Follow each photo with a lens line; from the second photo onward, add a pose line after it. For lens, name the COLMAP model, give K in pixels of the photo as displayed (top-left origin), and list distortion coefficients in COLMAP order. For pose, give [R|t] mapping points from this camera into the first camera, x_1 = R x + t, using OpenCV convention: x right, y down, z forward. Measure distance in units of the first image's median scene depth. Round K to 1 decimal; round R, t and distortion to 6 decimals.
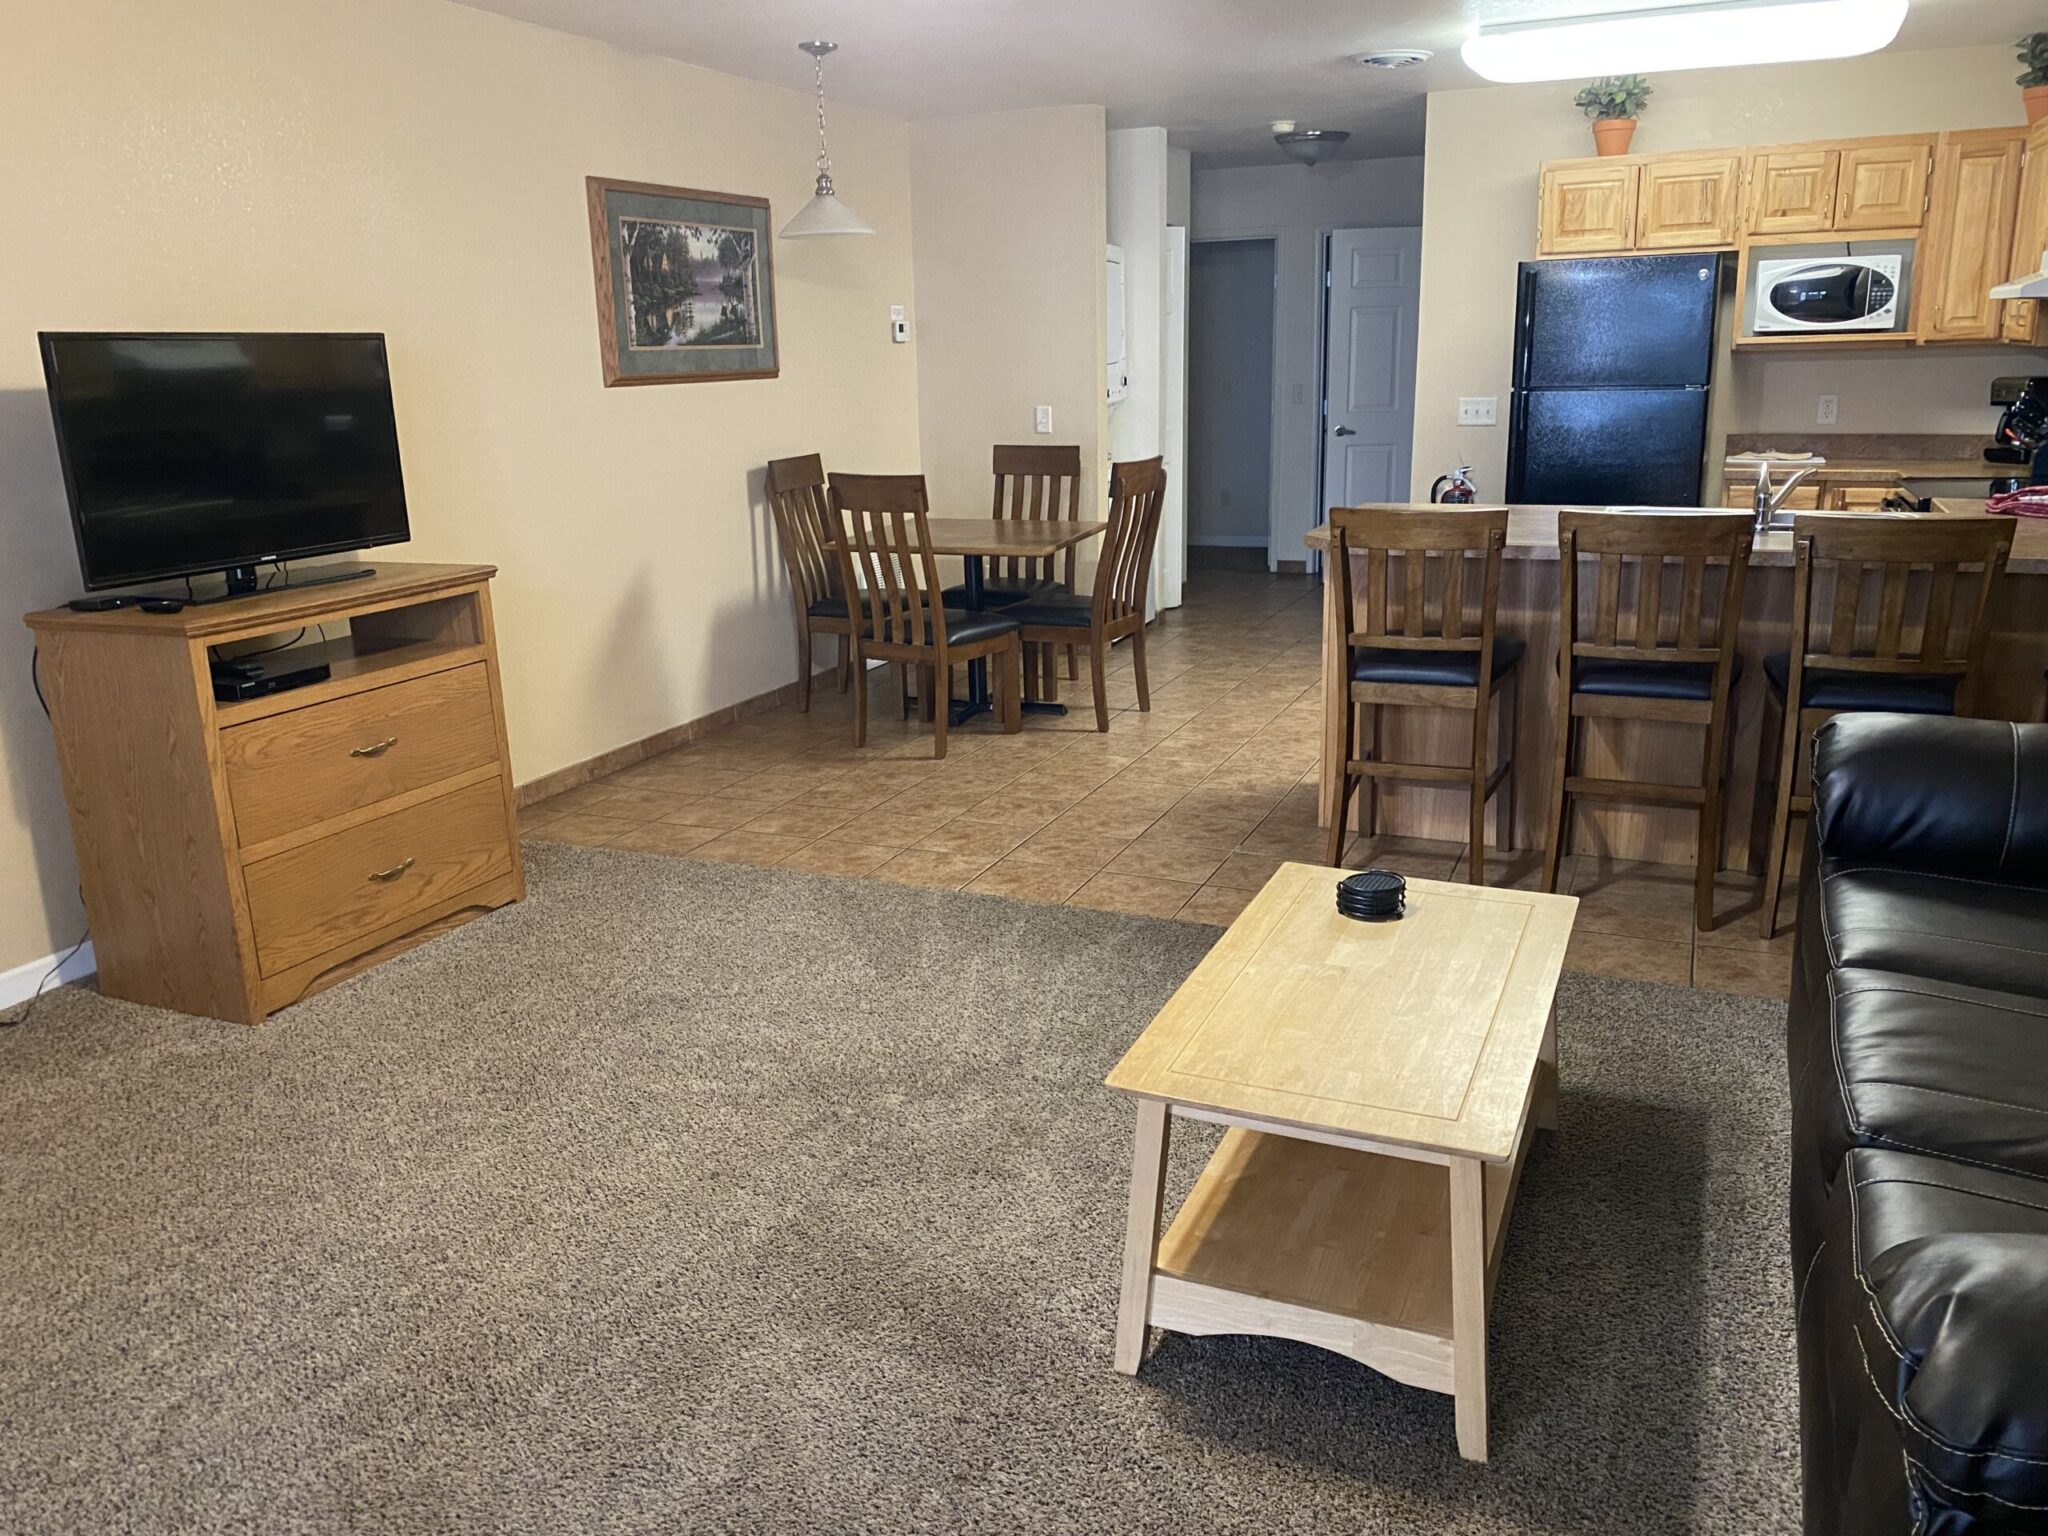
lens RADIAL K [[1528.5, 0, 1024.0], [0, 1528.5, 768.0], [0, 0, 1]] dist [0.023896, -0.040860]
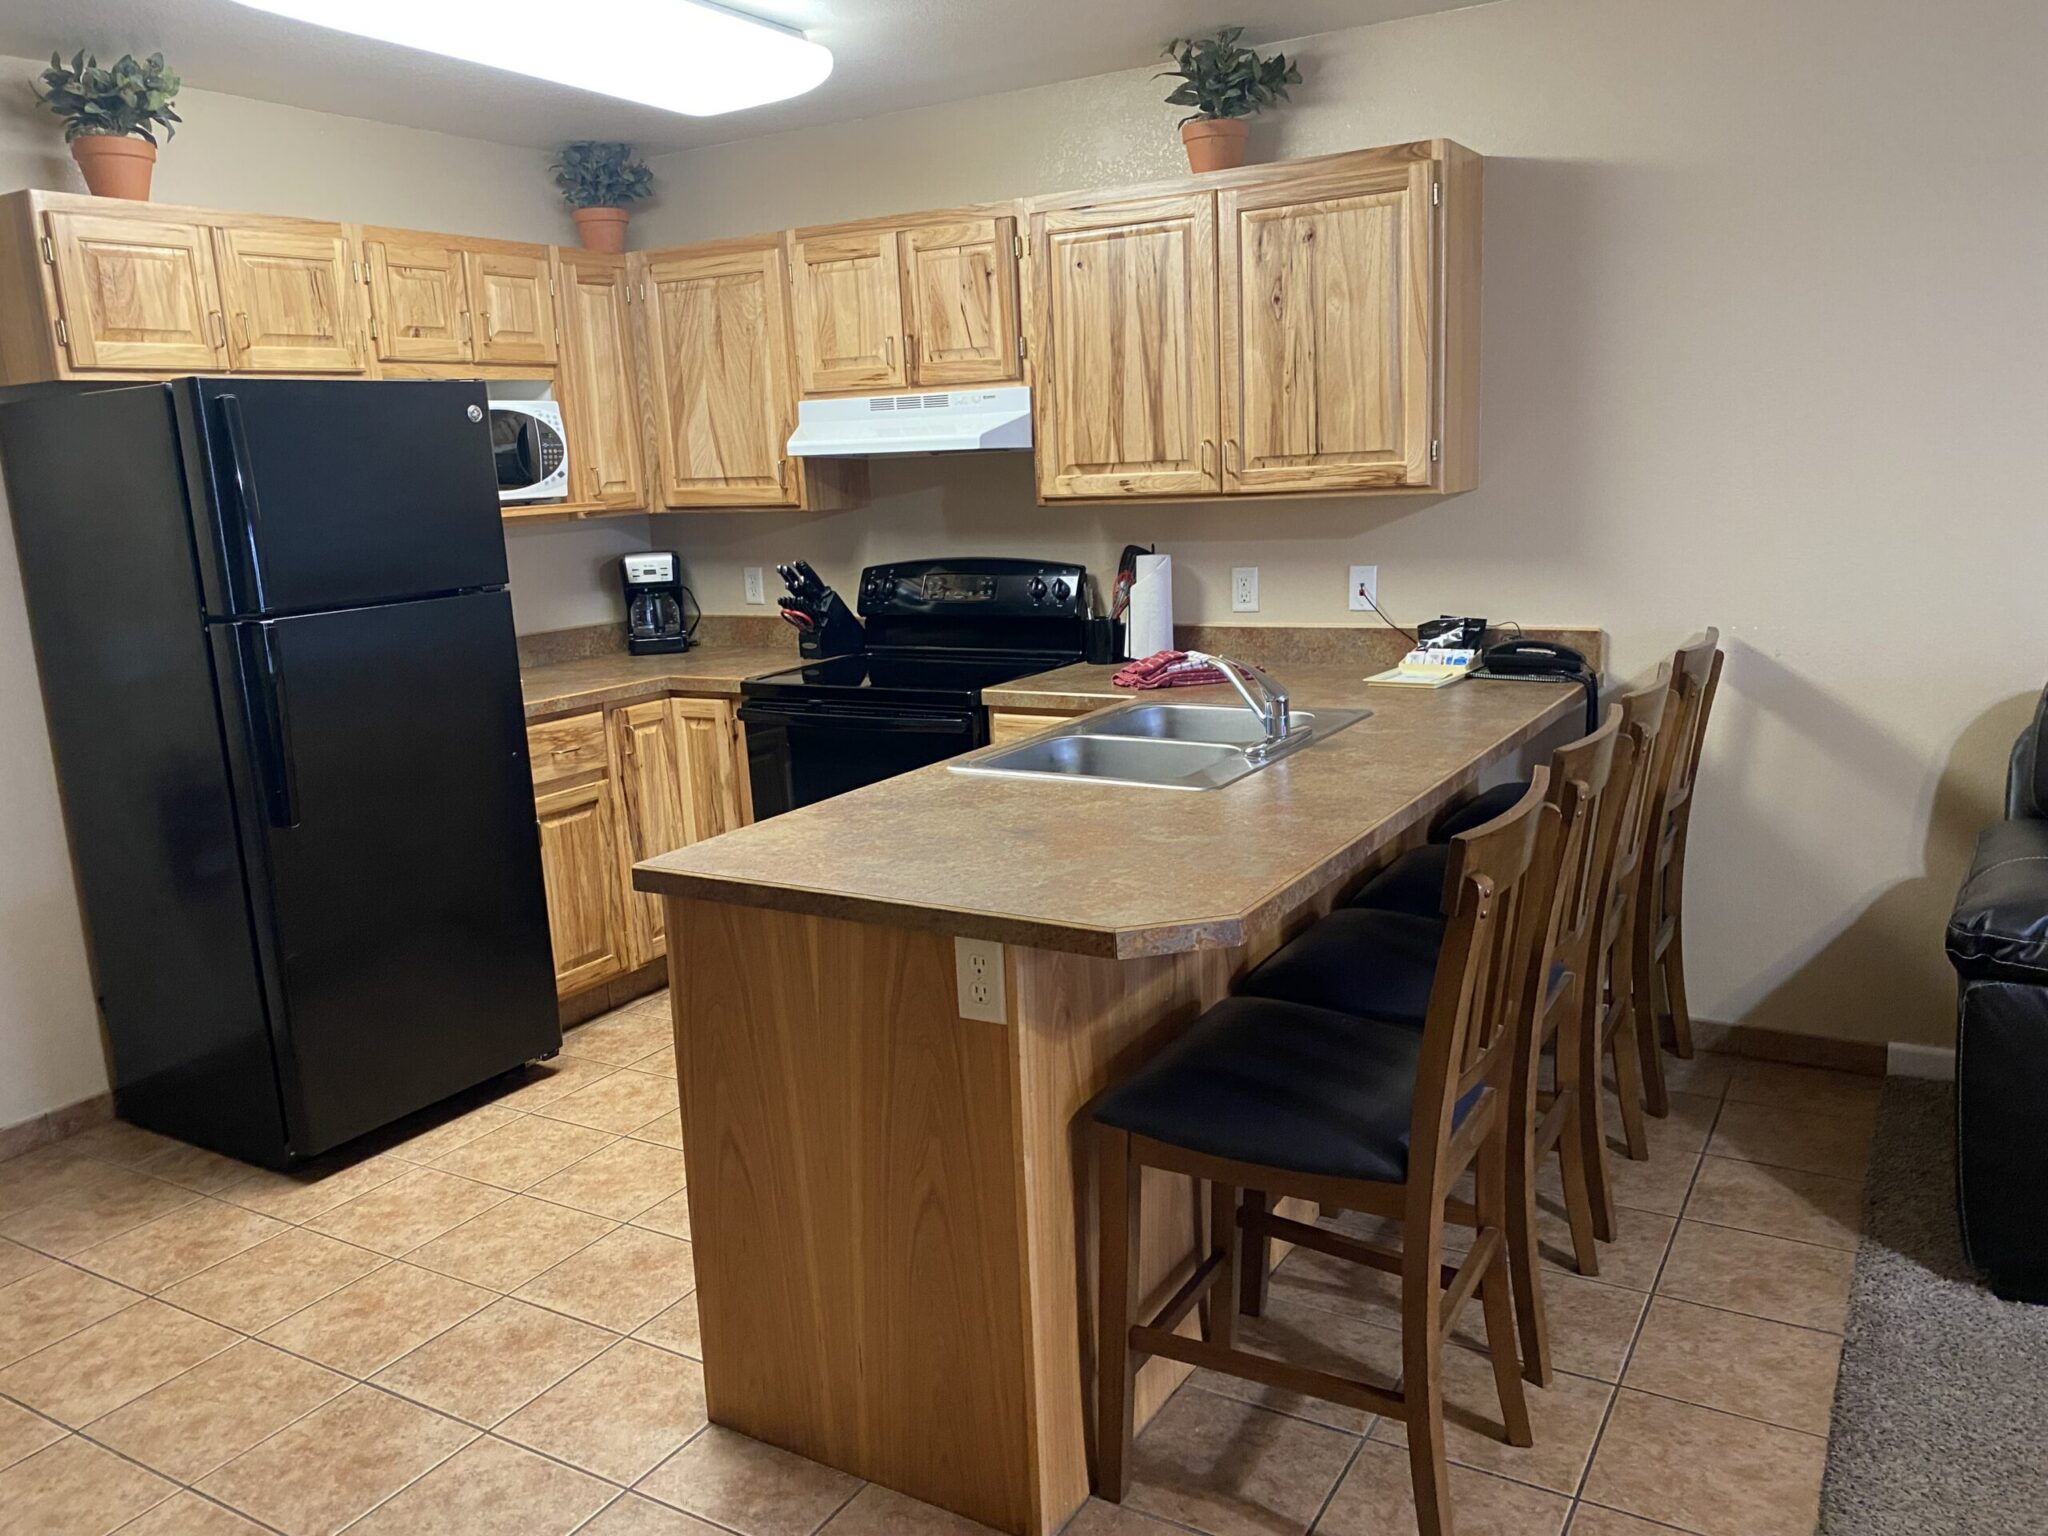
lens RADIAL K [[1566.6, 0, 1008.6], [0, 1566.6, 767.1], [0, 0, 1]] dist [0.034987, -0.026346]
pose [[0.130195, -0.174336, 0.976041, -0.184380], [0.303972, 0.944033, 0.128072, -0.199360], [-0.943743, 0.280015, 0.175901, 0.713953]]
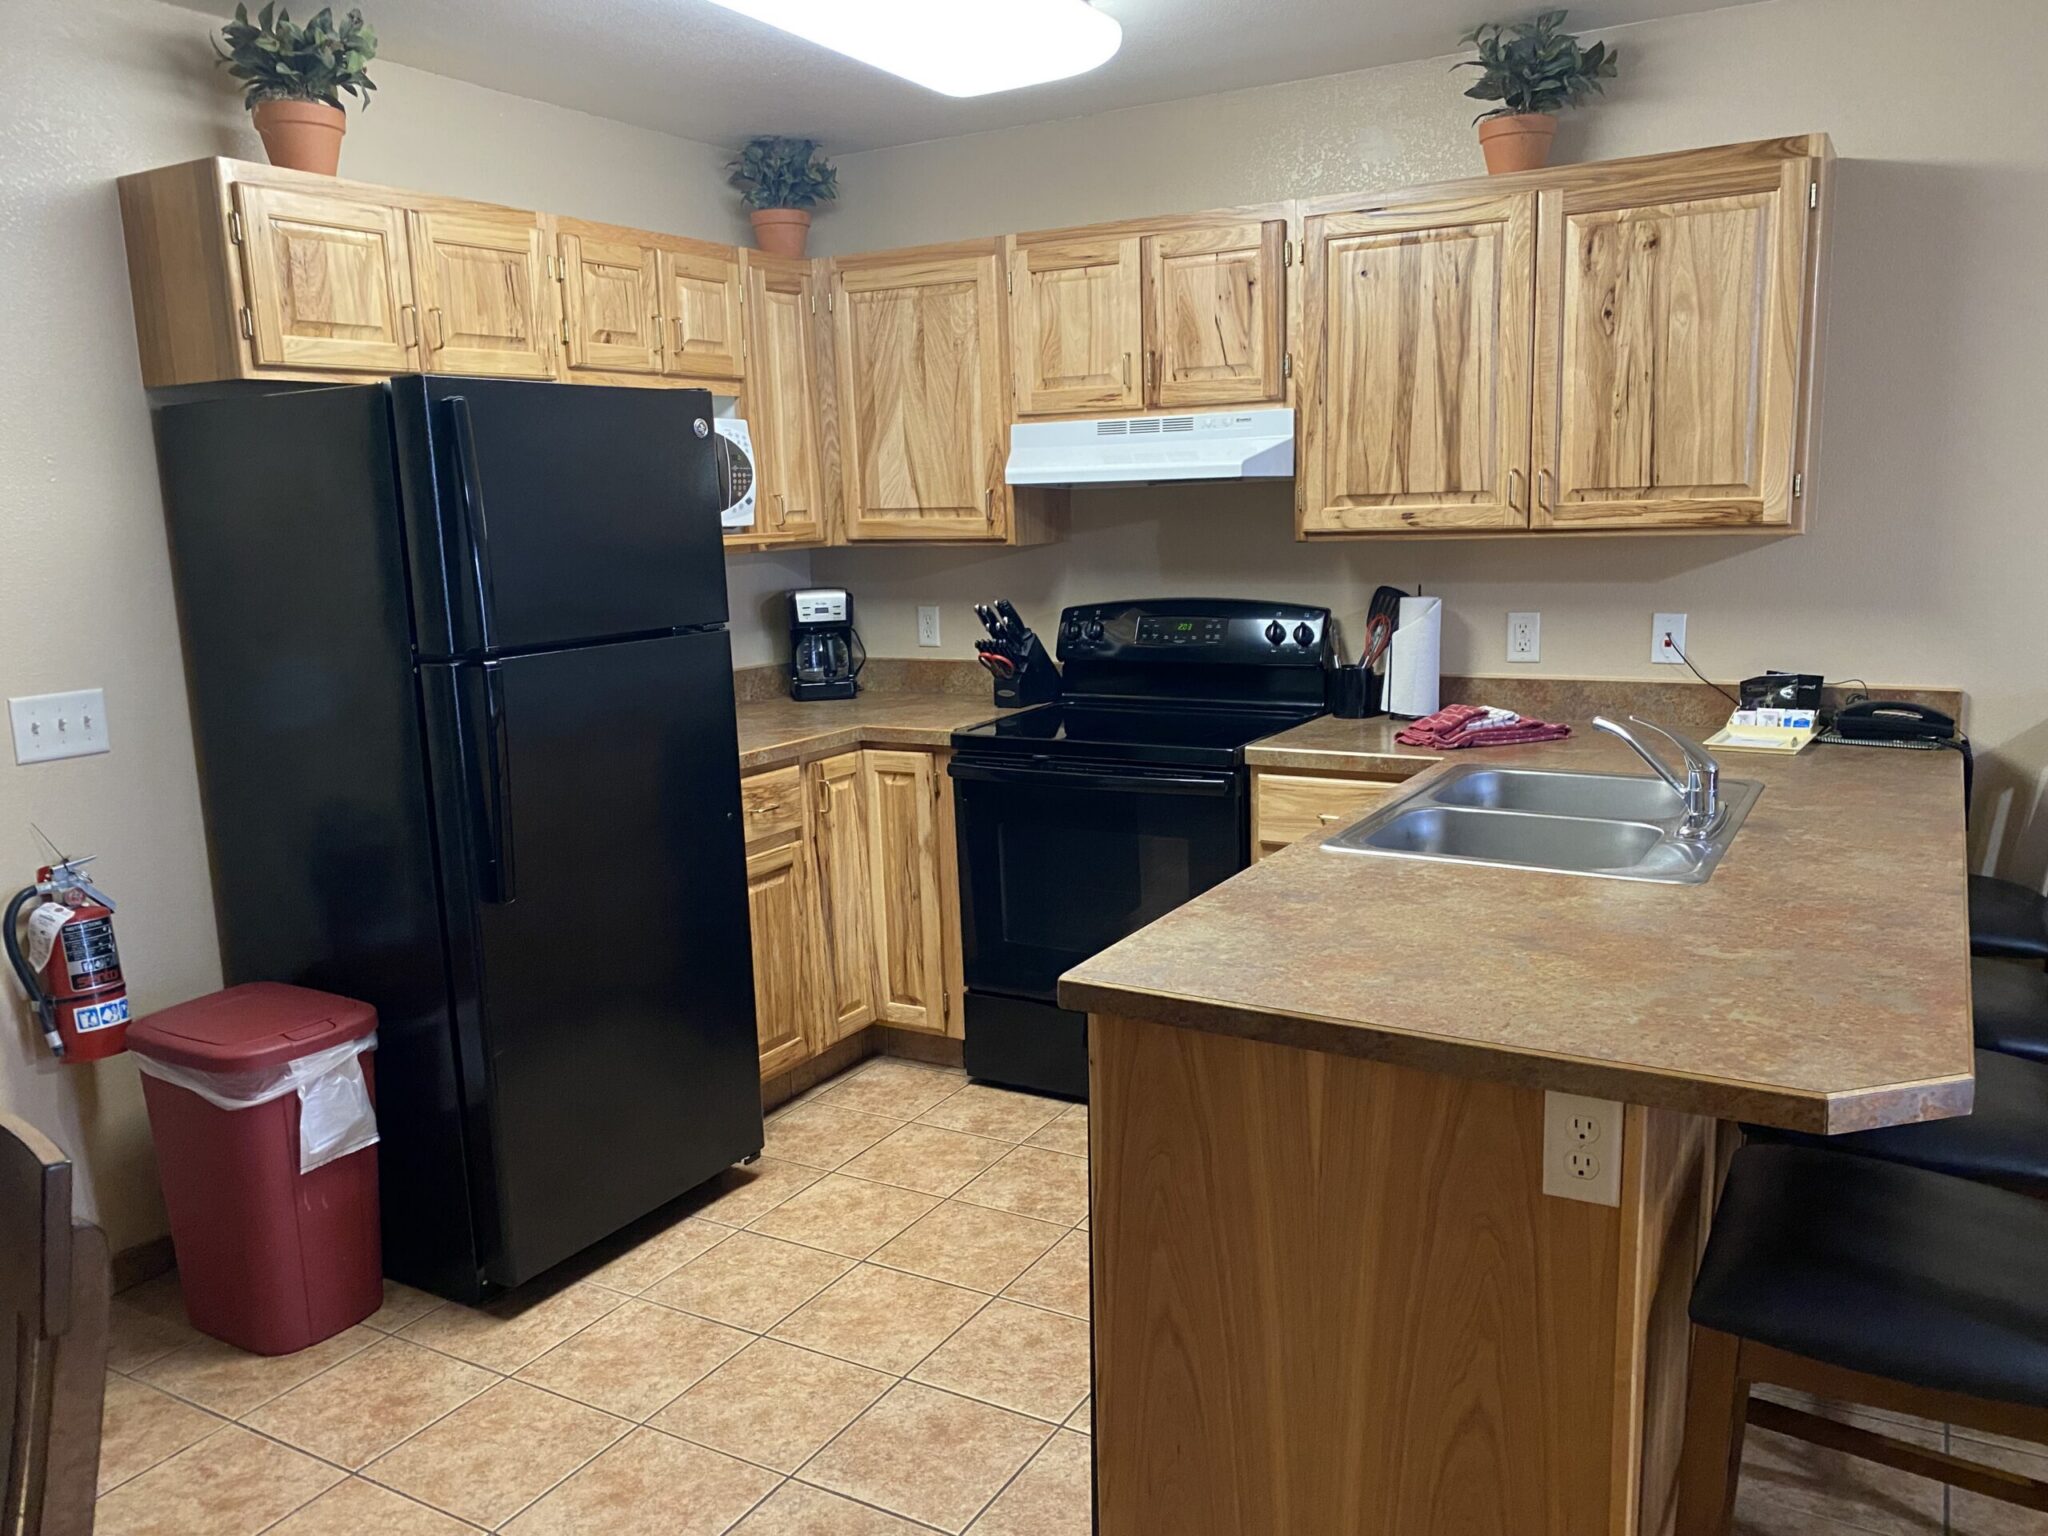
lens RADIAL K [[1558.3, 0, 1024.0], [0, 1558.3, 768.0], [0, 0, 1]] dist [0.044482, -0.044814]
pose [[0.109388, -0.149493, 0.982693, -0.116074], [0.289937, 0.950433, 0.112311, -0.233023], [-0.950774, 0.272634, 0.147309, 0.832741]]
